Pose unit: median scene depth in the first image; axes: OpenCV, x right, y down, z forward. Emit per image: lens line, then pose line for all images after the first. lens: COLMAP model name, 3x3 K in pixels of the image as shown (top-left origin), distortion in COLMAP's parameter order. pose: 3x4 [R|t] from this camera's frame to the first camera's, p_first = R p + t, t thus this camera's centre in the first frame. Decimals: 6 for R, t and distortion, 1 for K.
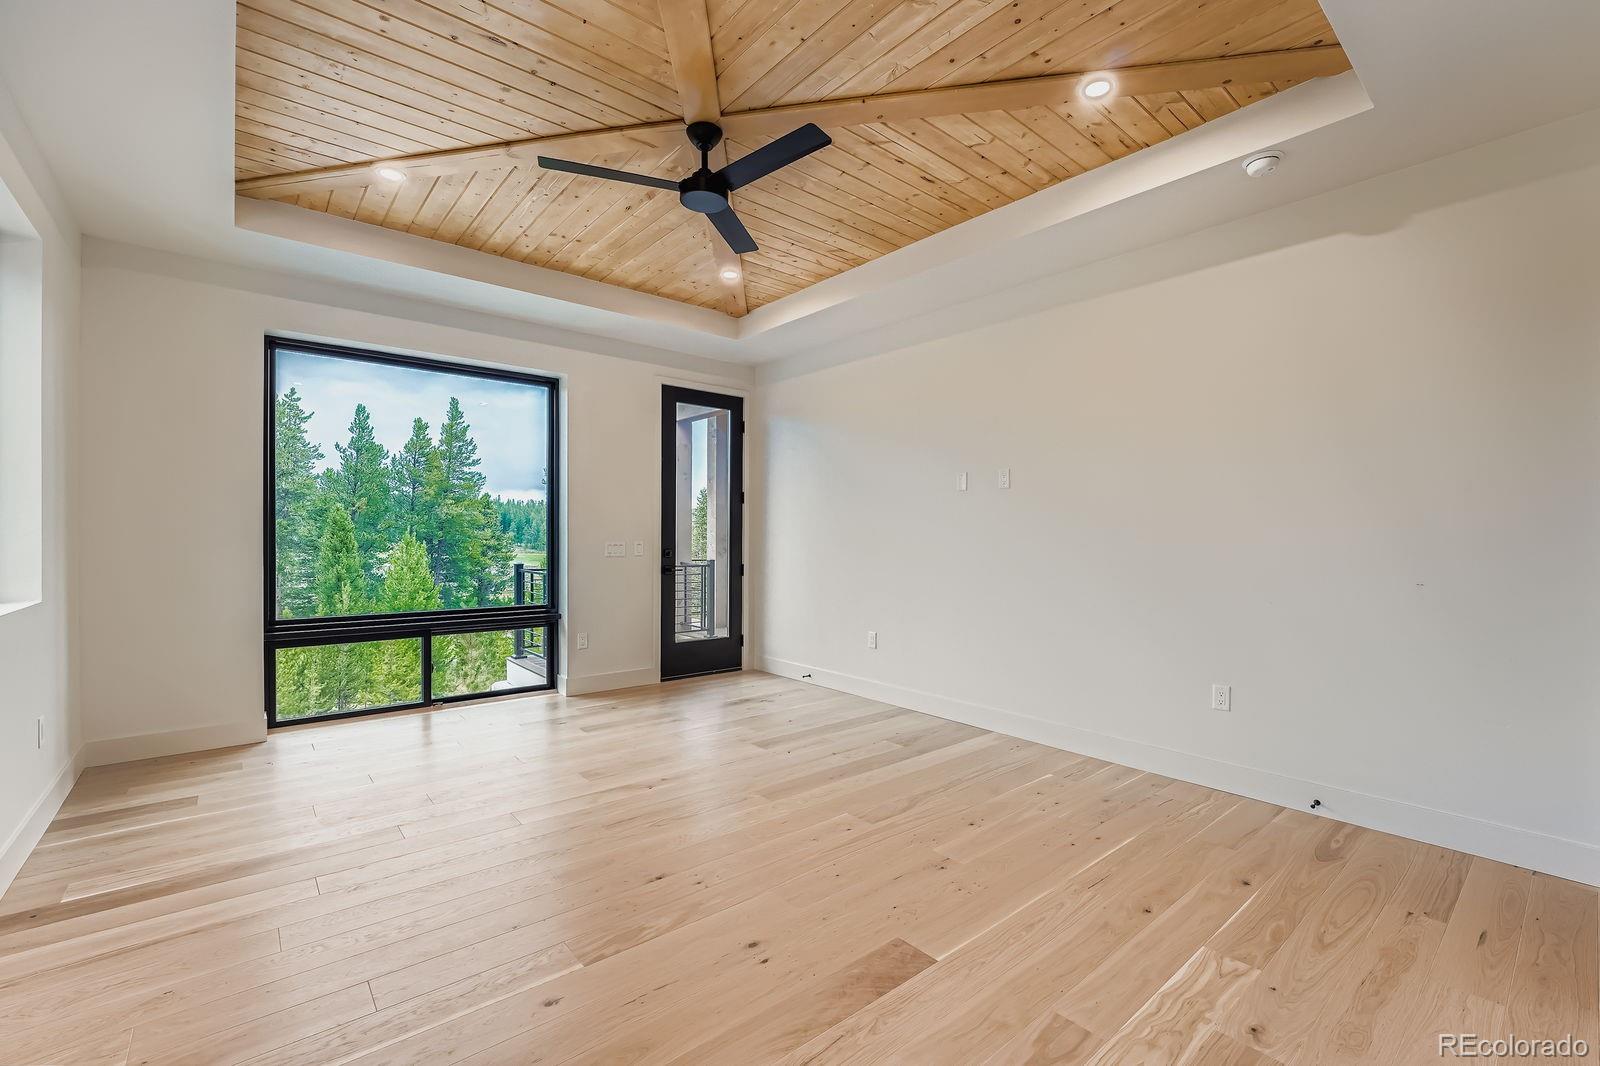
lens RADIAL K [[667.7, 0, 808.7], [0, 667.7, 530.1], [0, 0, 1]] dist [-0.018099, 0.000810]
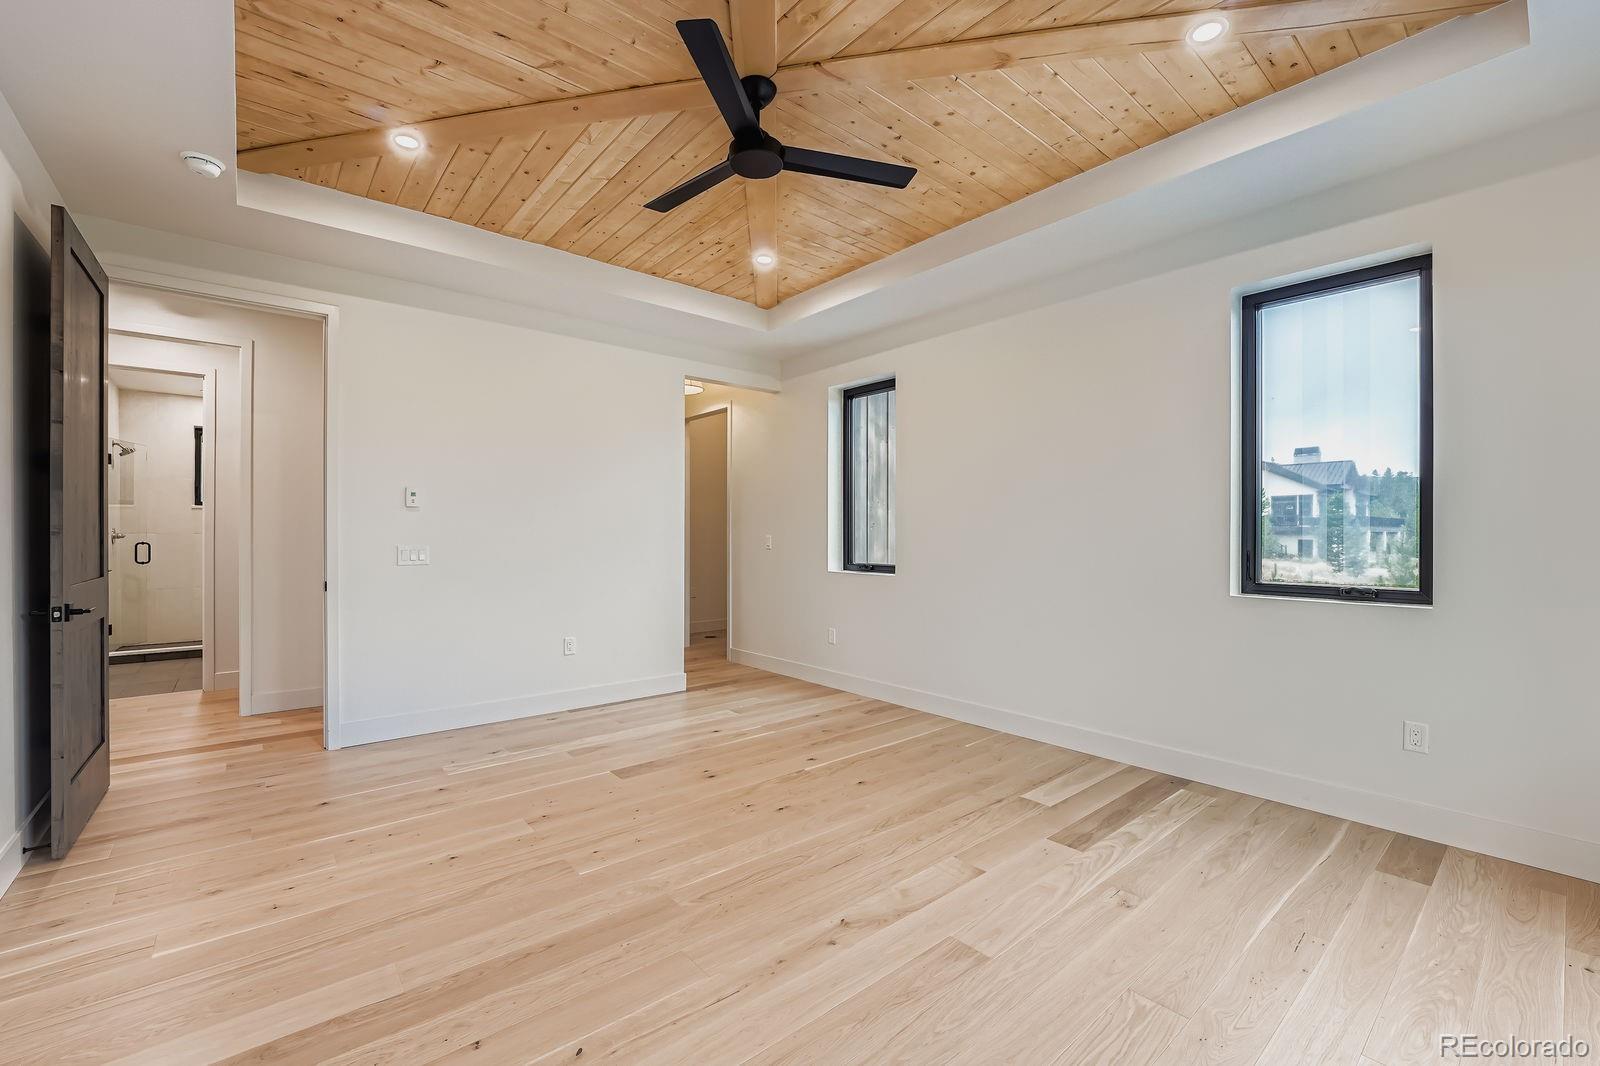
lens RADIAL K [[684.9, 0, 796.4], [0, 684.9, 539.0], [0, 0, 1]] dist [-0.000202, -0.000036]
pose [[-0.999716, -0.005590, 0.023186, -0.267244], [-0.005627, 0.999983, -0.001528, 0.015701], [-0.023177, -0.001658, -0.999730, 2.170310]]
